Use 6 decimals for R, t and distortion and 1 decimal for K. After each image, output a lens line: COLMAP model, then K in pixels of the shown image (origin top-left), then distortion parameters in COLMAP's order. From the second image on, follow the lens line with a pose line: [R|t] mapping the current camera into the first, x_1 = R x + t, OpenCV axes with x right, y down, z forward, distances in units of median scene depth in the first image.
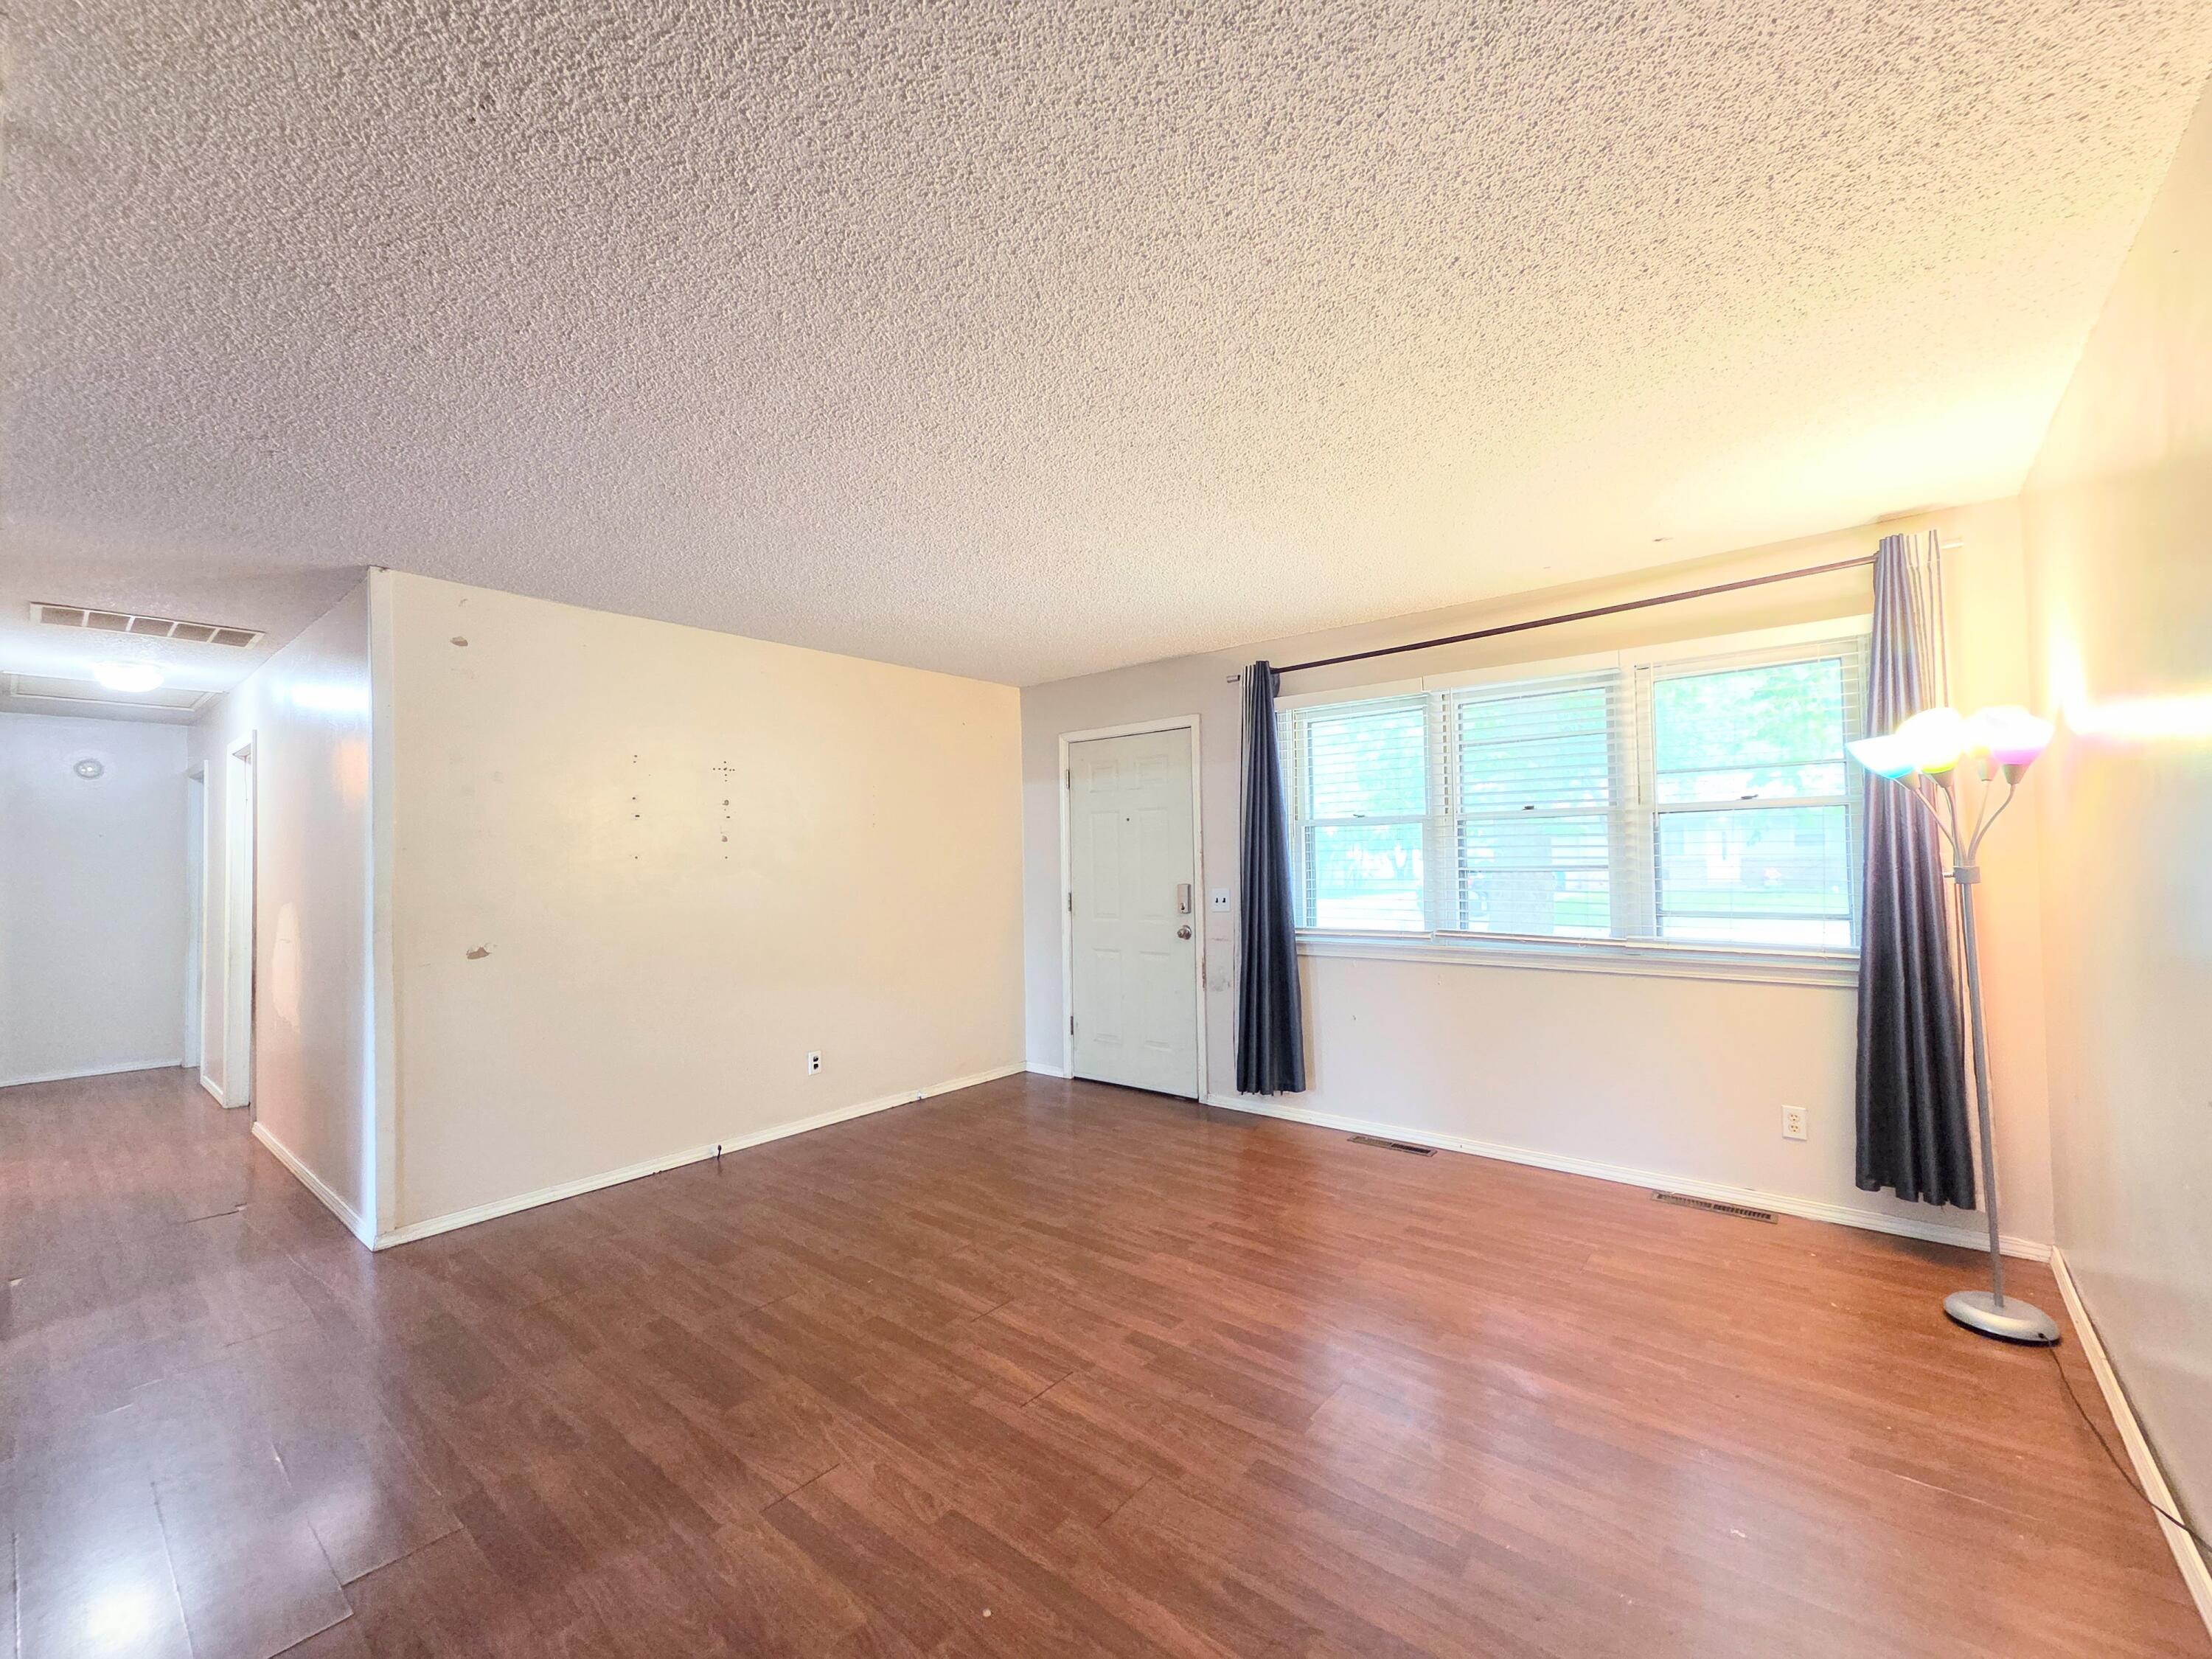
lens RADIAL K [[903.1, 0, 1126.7], [0, 903.1, 839.2], [0, 0, 1]] dist [0.006635, -0.000210]
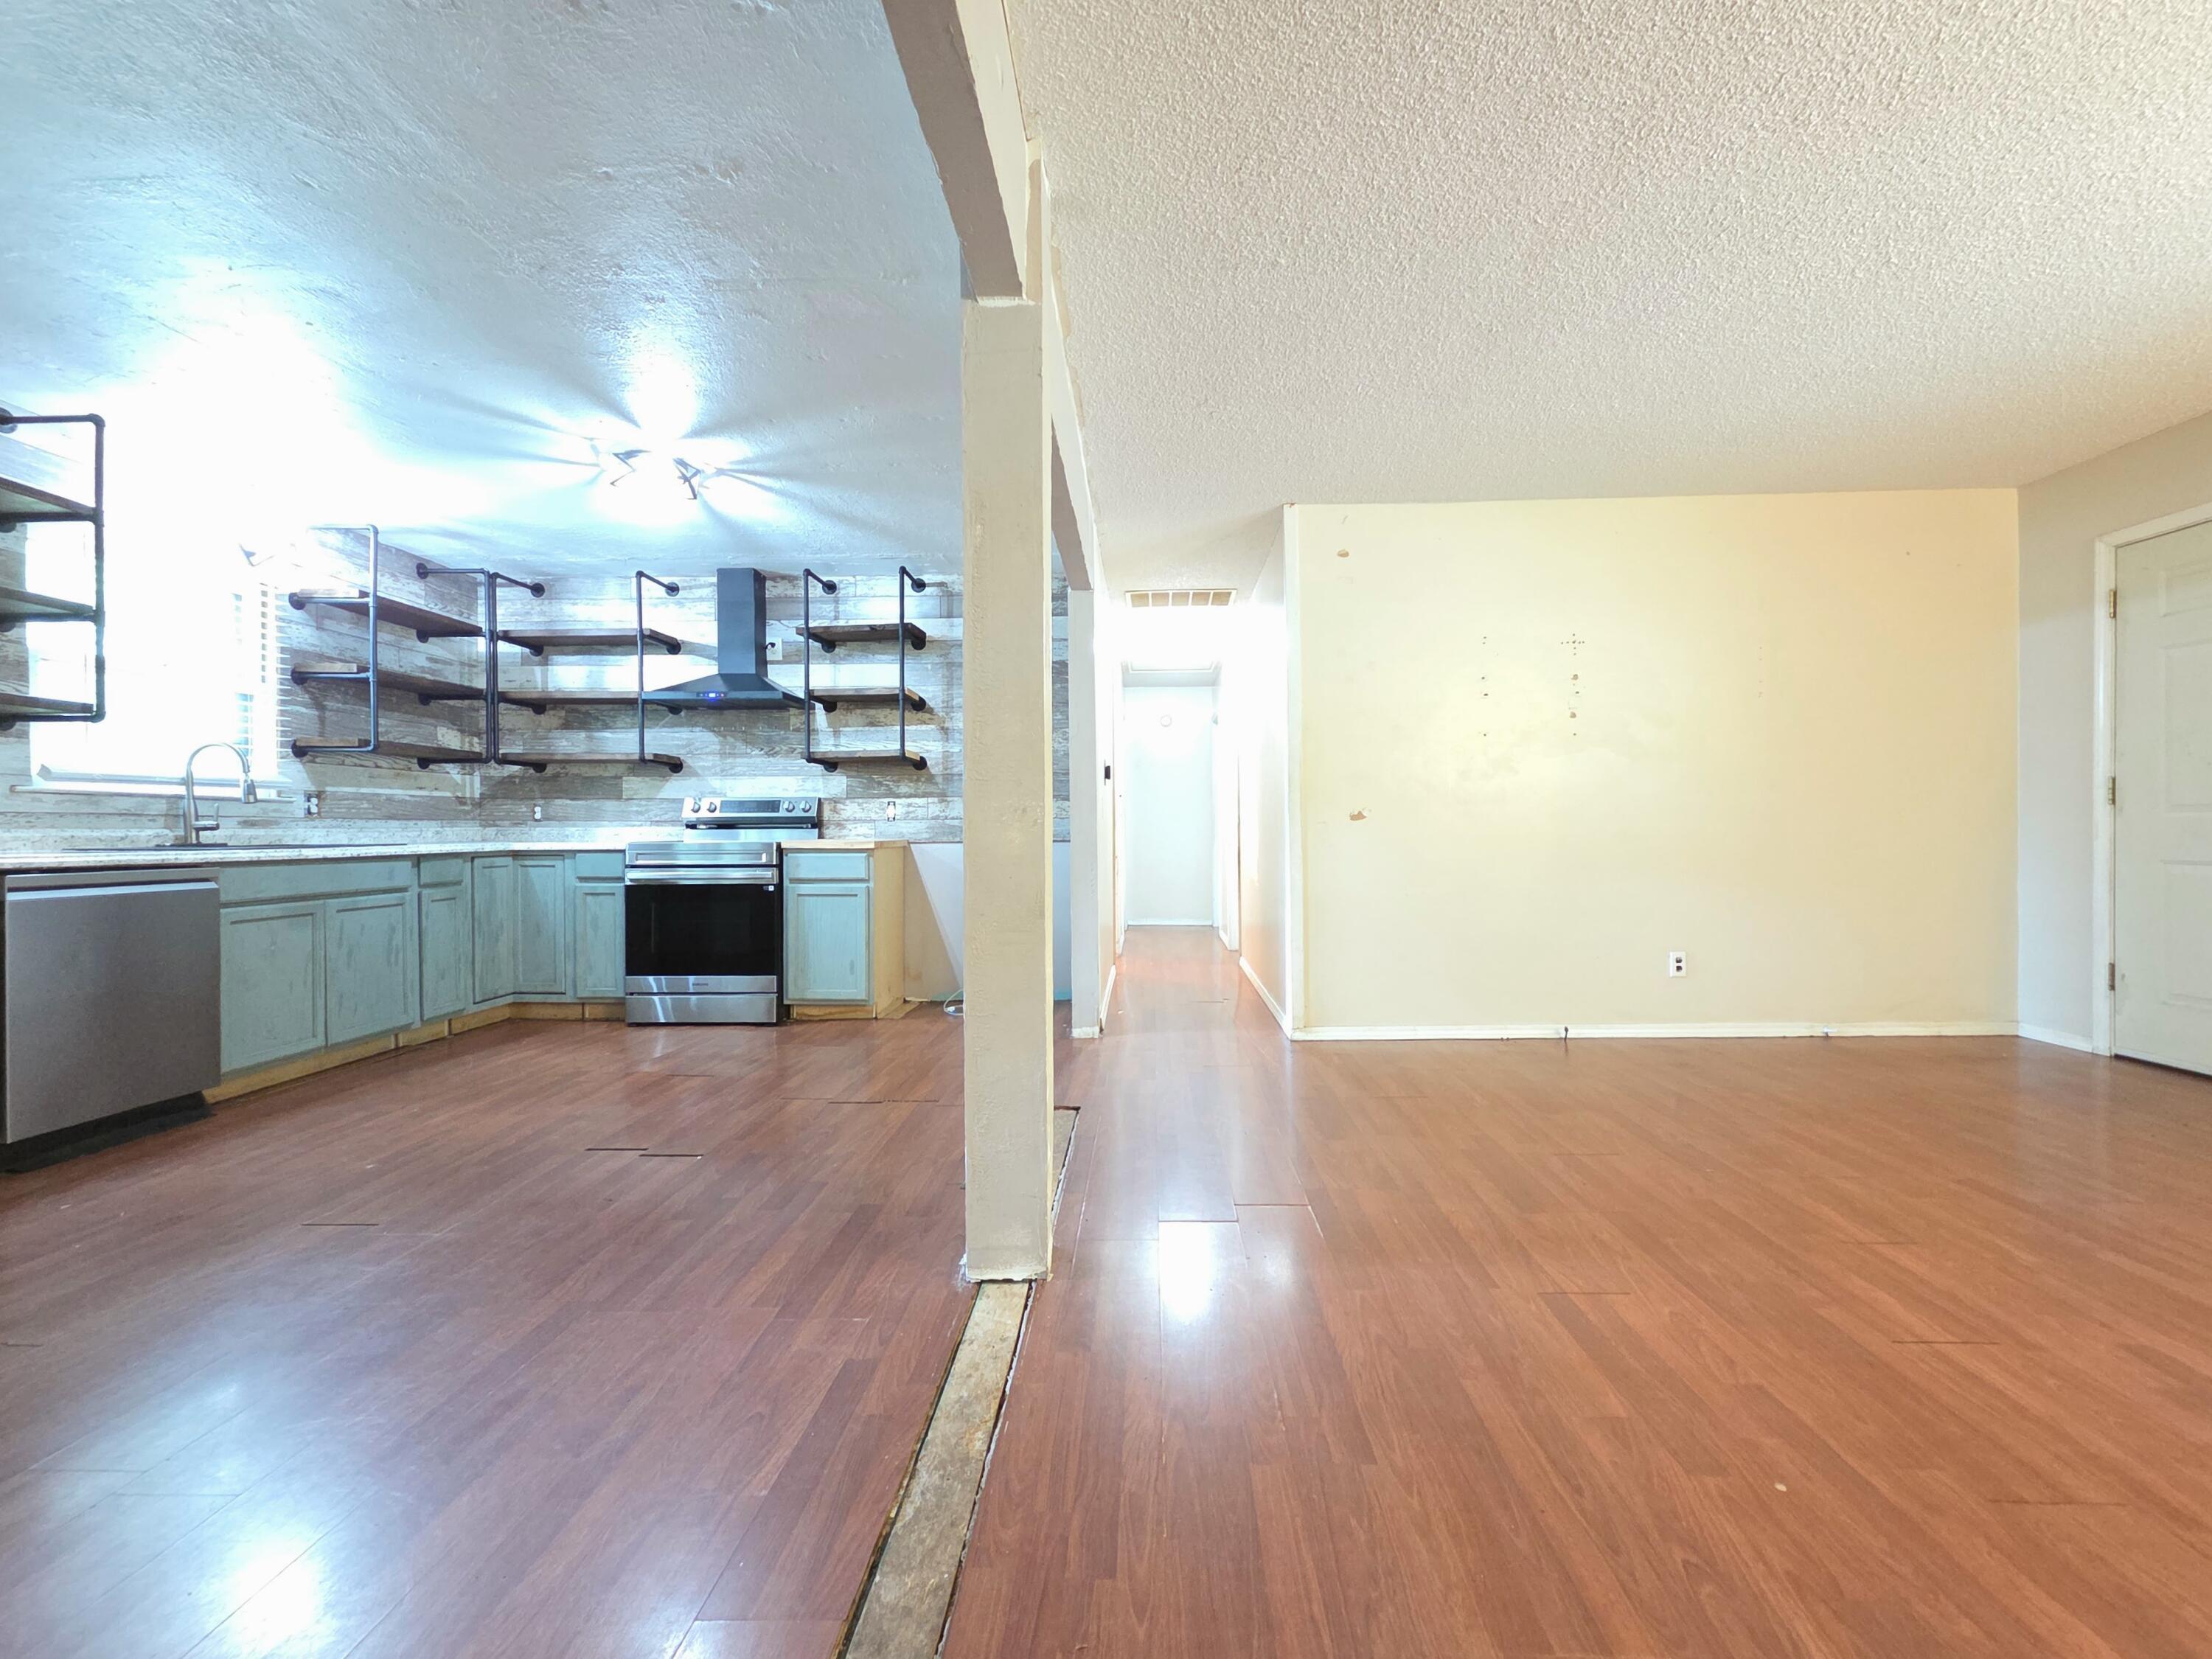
lens RADIAL K [[927.2, 0, 1125.2], [0, 927.2, 837.7], [0, 0, 1]] dist [0.013218, -0.004456]
pose [[0.607561, 0.018654, -0.794054, 0.076478], [0.016338, 0.999219, 0.035974, 0.122462], [0.794105, -0.034830, 0.606782, 0.023177]]
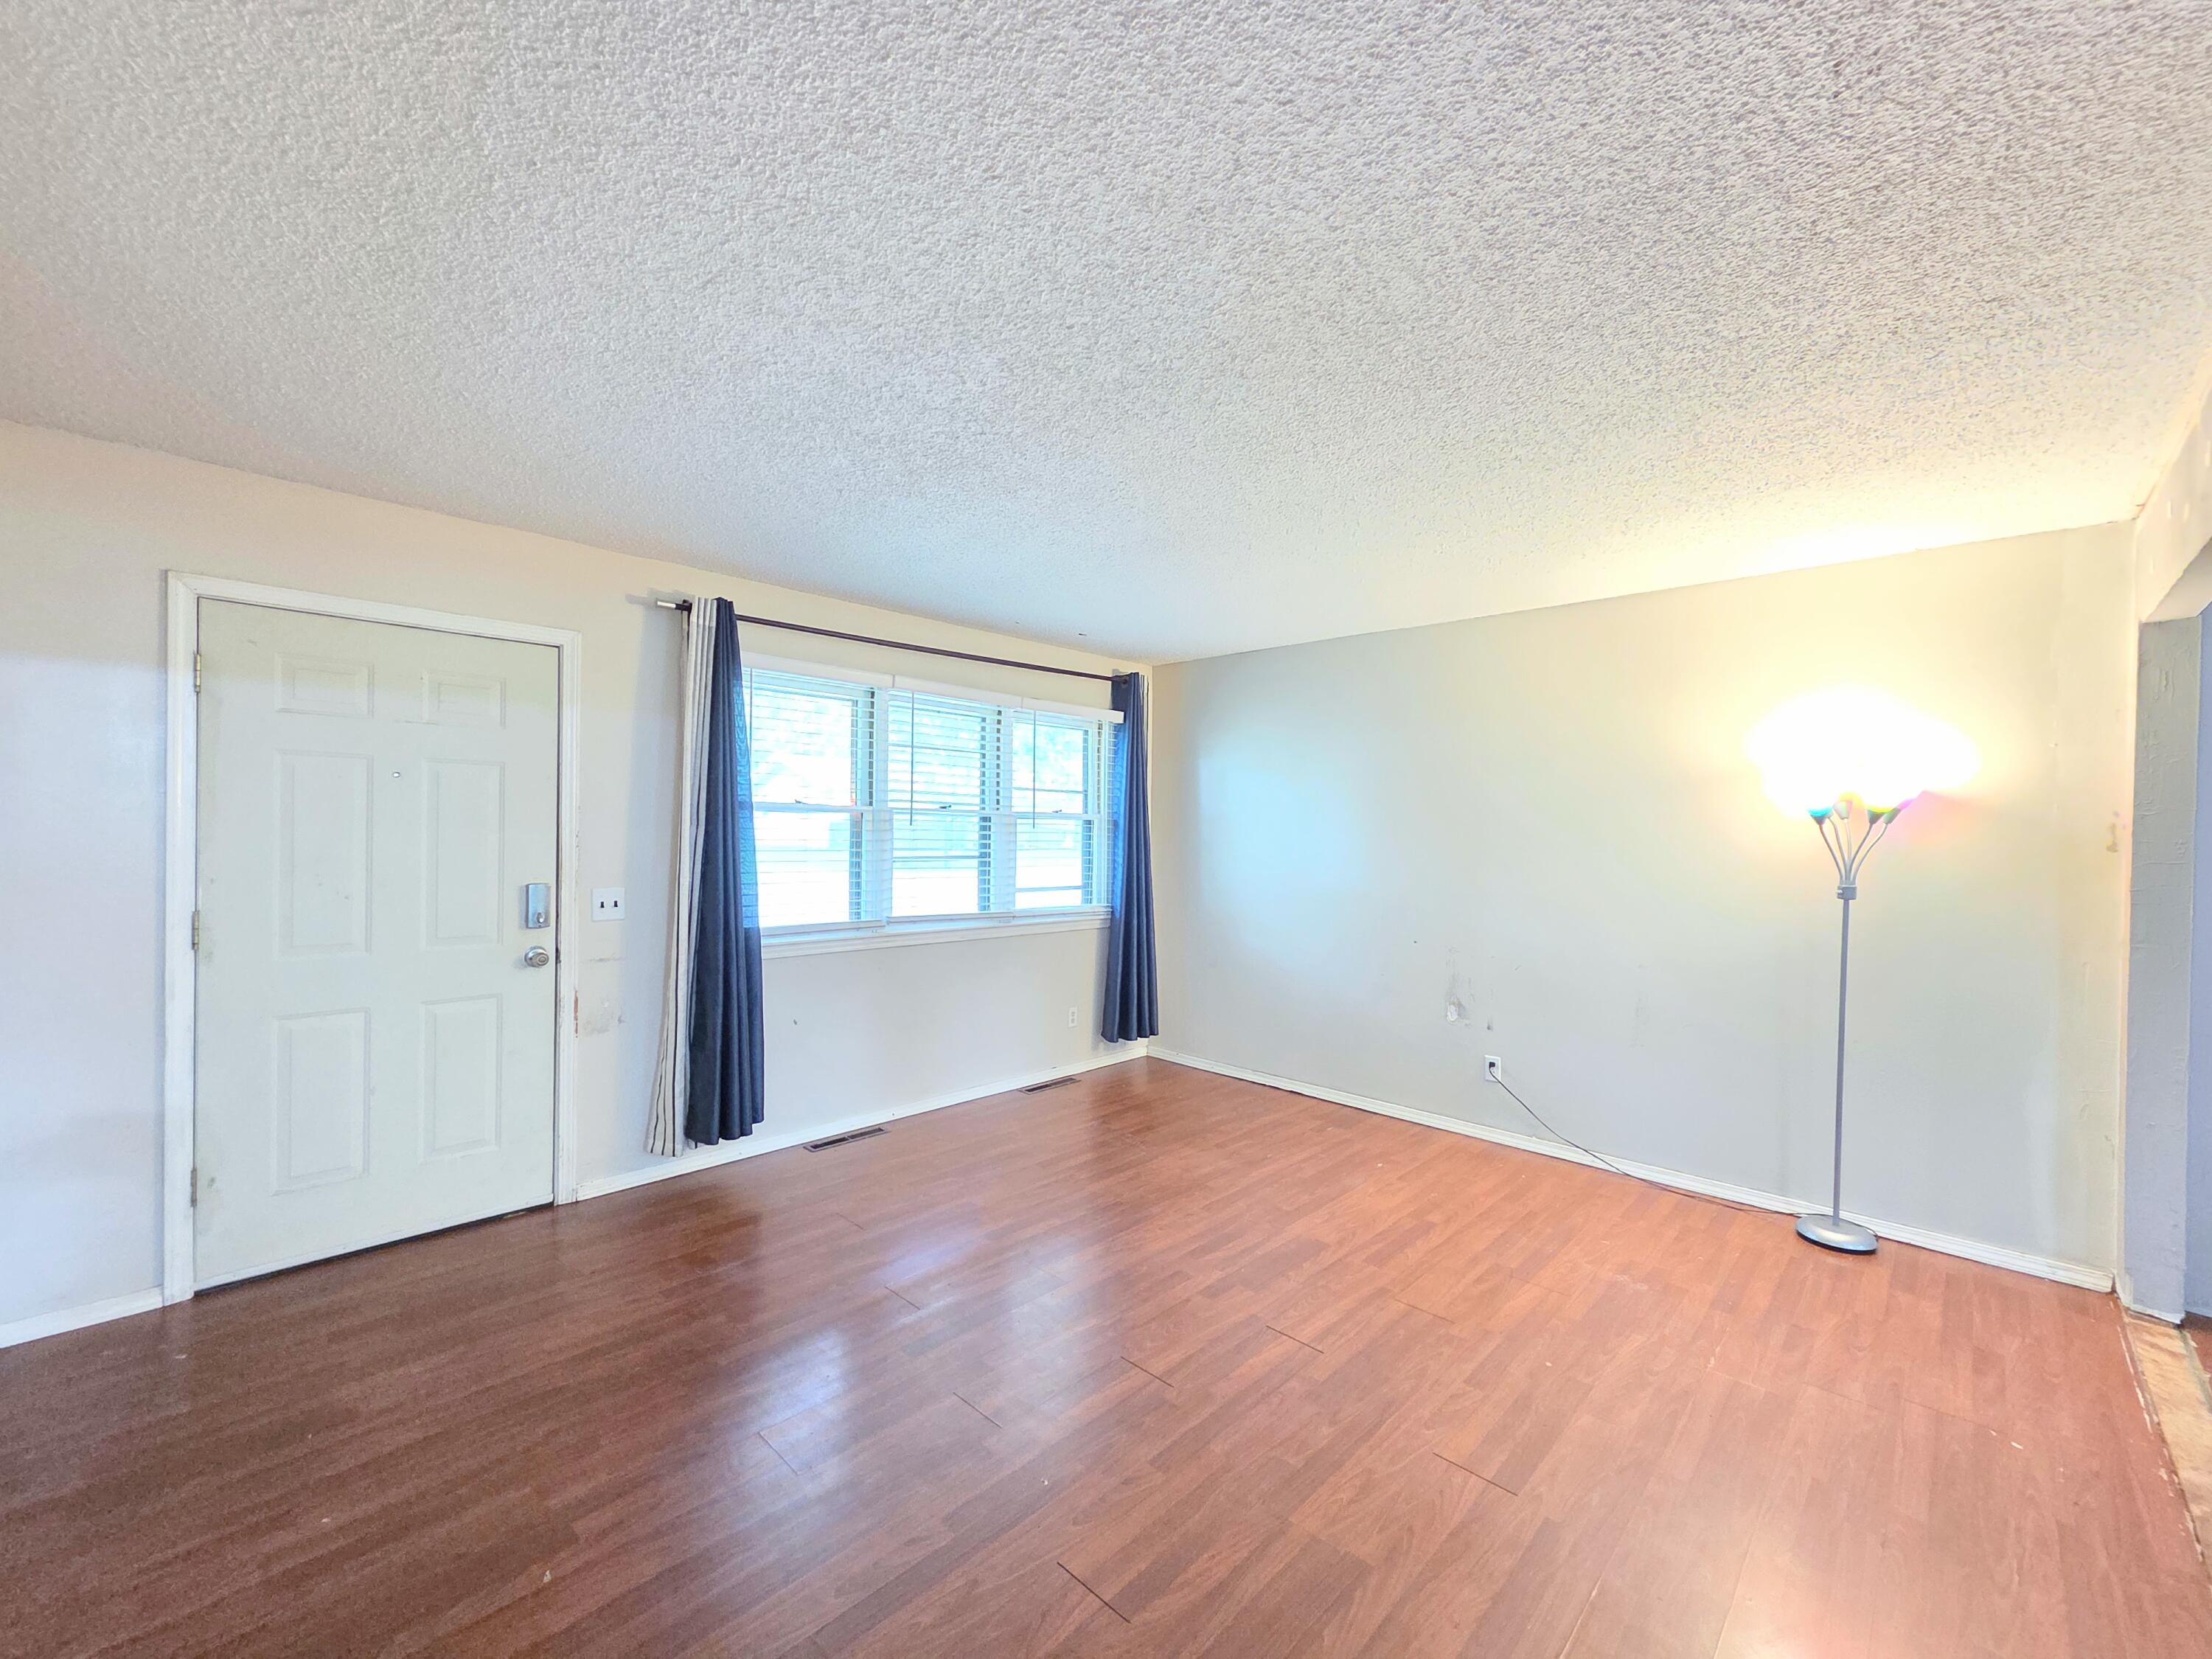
lens RADIAL K [[903.1, 0, 1126.7], [0, 903.1, 839.2], [0, 0, 1]] dist [0.006635, -0.000210]
pose [[0.074256, 0.012880, 0.997156, -0.914001], [-0.039487, 0.999170, -0.009966, 0.012223], [-0.996457, -0.038635, 0.074703, 0.862424]]
